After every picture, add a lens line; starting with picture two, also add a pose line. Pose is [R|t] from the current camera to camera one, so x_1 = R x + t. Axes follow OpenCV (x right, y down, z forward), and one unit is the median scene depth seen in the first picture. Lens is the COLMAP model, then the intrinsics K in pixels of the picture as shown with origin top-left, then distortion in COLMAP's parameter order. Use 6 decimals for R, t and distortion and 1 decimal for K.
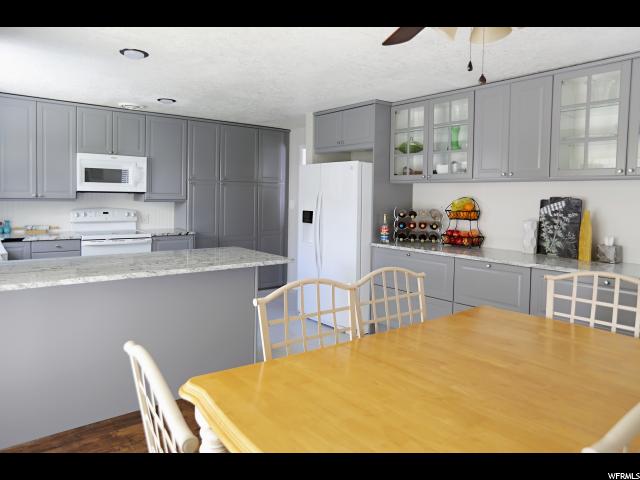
lens RADIAL K [[444.0, 0, 318.5], [0, 444.0, 212.2], [0, 0, 1]] dist [-0.010431, -0.002301]
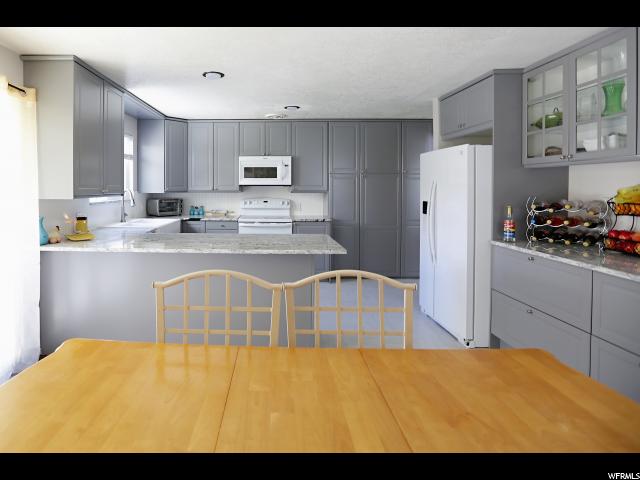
lens RADIAL K [[374.6, 0, 271.4], [0, 374.6, 189.1], [0, 0, 1]] dist [0.000129, 0.001117]
pose [[0.772009, -0.011598, -0.635506, 0.246600], [-0.010994, 0.999440, -0.031595, -0.000630], [0.635517, 0.031379, 0.771449, 0.186950]]
